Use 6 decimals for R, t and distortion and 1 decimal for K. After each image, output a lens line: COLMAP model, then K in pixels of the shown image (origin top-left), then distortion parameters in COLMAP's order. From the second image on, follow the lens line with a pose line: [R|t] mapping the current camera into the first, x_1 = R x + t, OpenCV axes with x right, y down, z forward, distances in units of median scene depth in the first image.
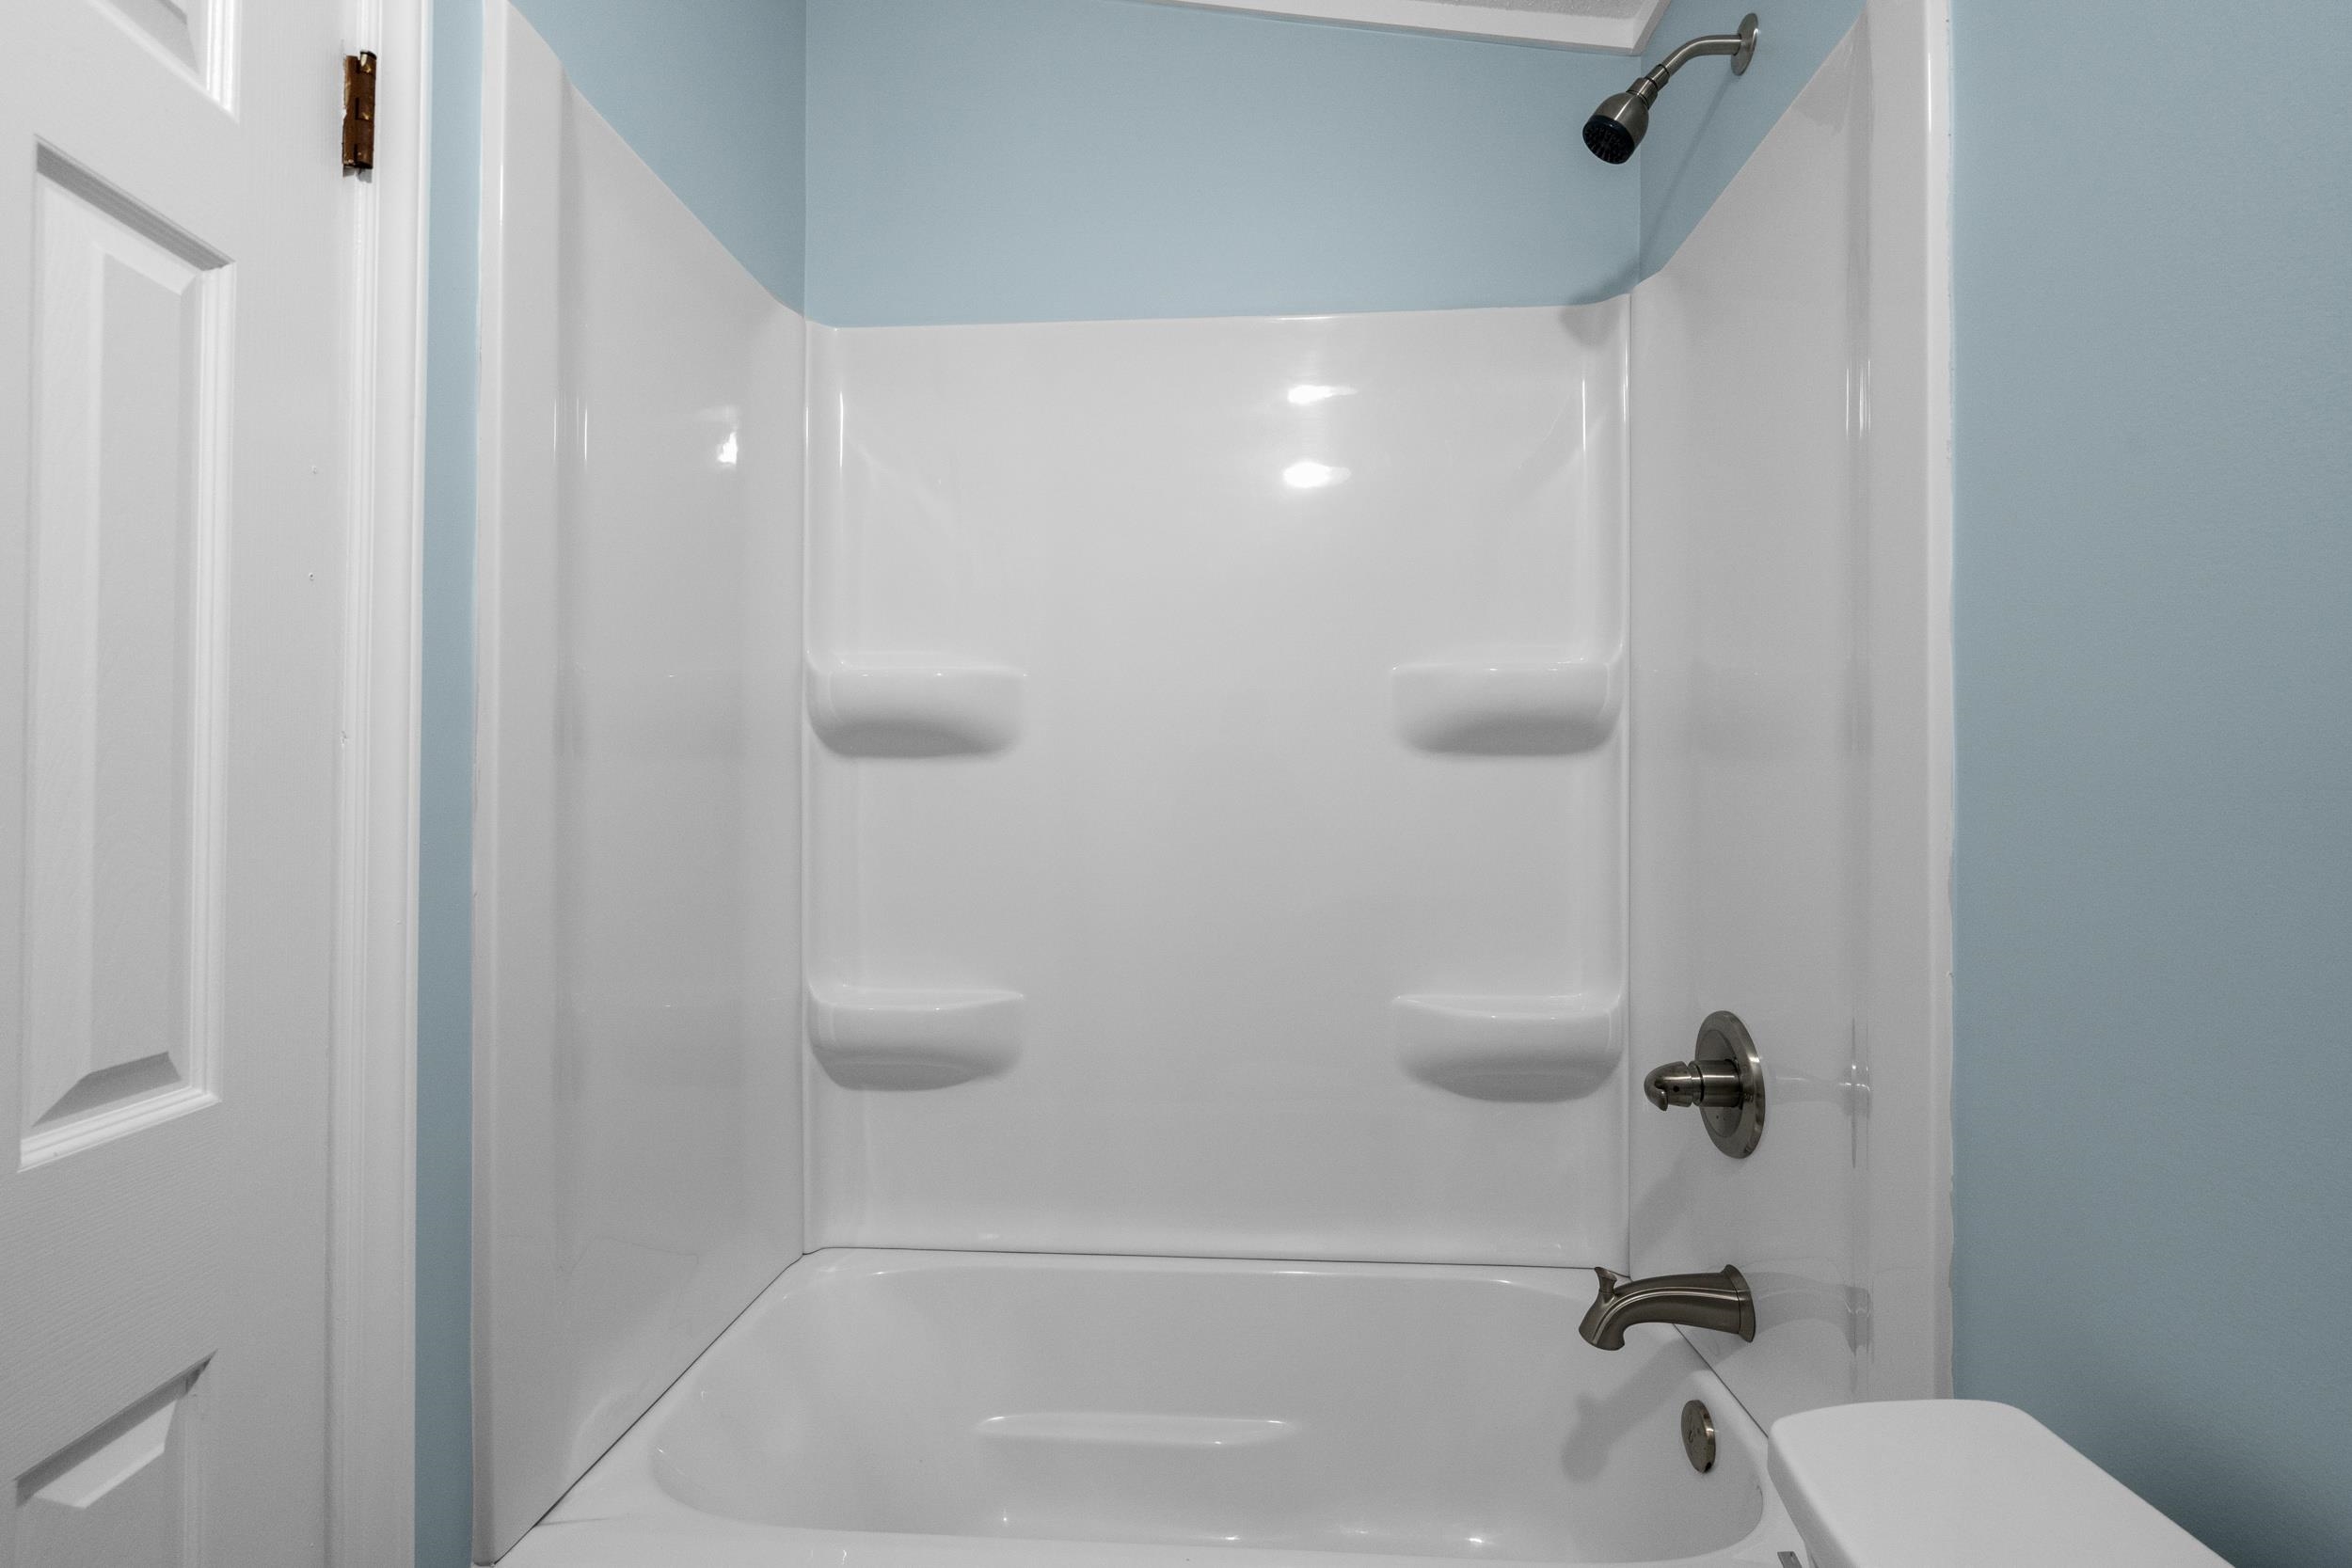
lens RADIAL K [[1076.2, 0, 1175.9], [0, 1076.2, 780.6], [0, 0, 1]] dist [-0.008028, 0.002110]
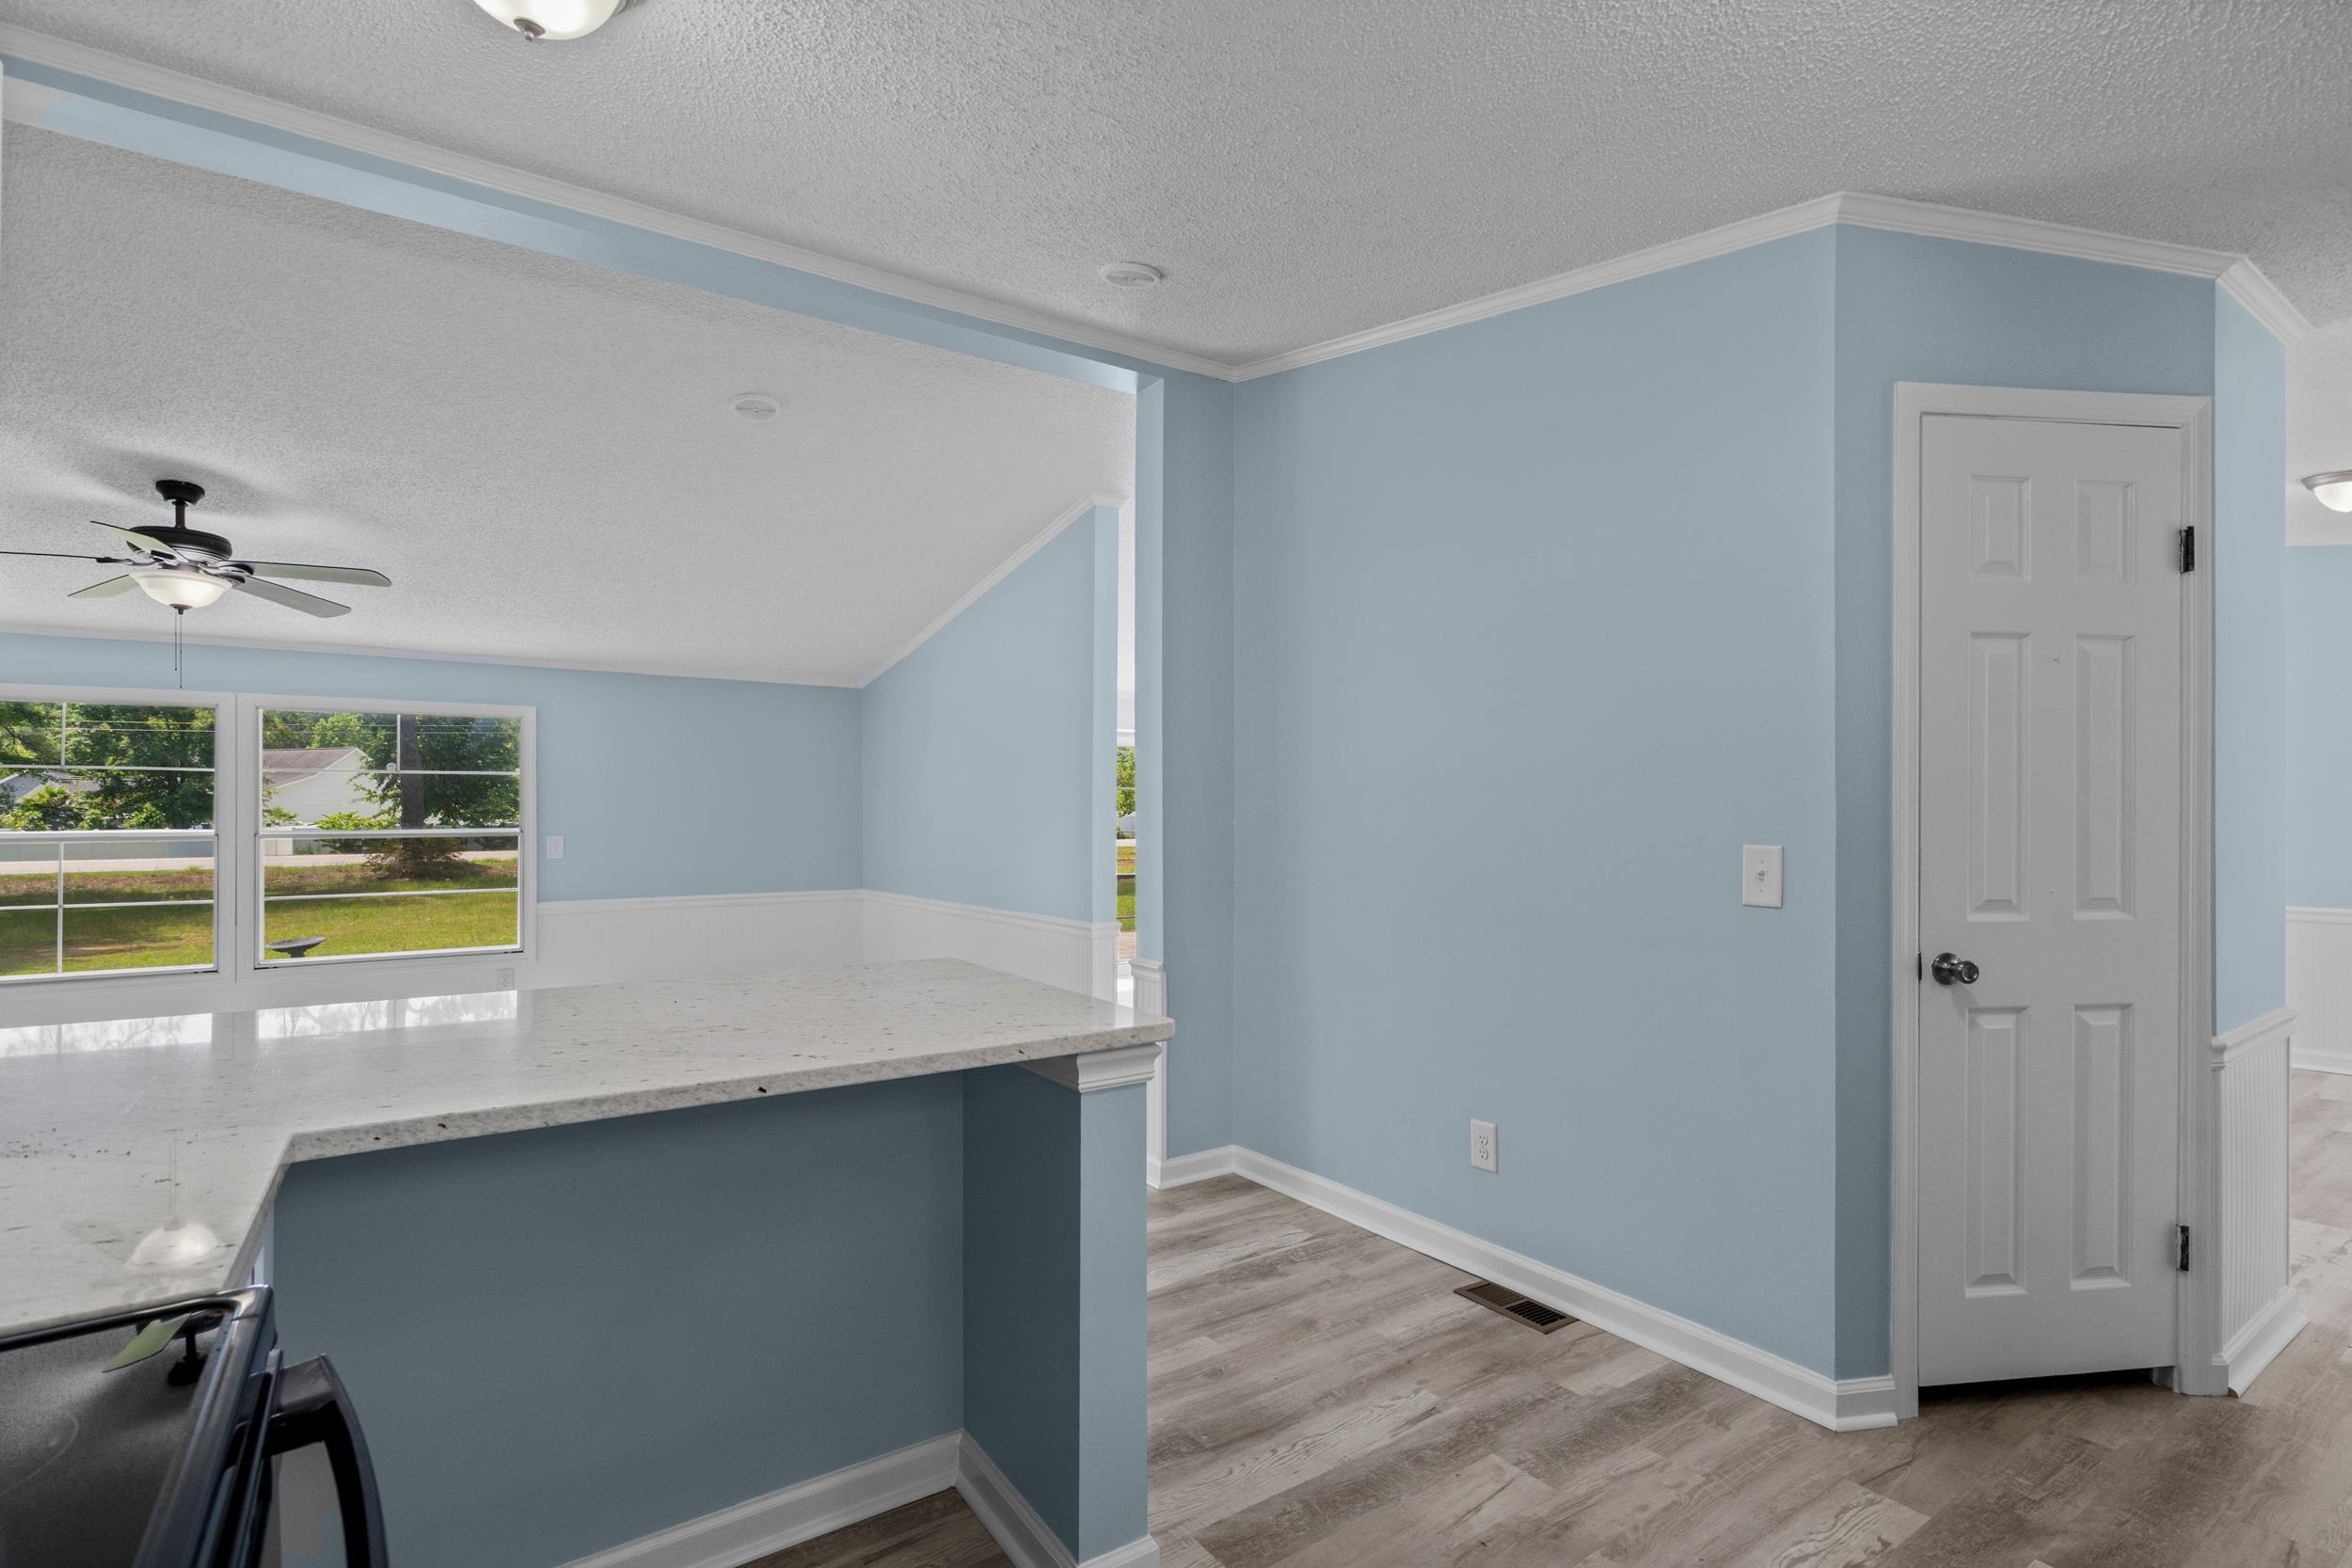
lens RADIAL K [[1076.2, 0, 1179.2], [0, 1076.2, 805.2], [0, 0, 1]] dist [-0.008028, 0.002110]
pose [[-0.791716, -0.000924, -0.610888, 3.021016], [0.006711, 0.999925, -0.010210, -0.005715], [0.610852, -0.012183, -0.791651, 2.099157]]
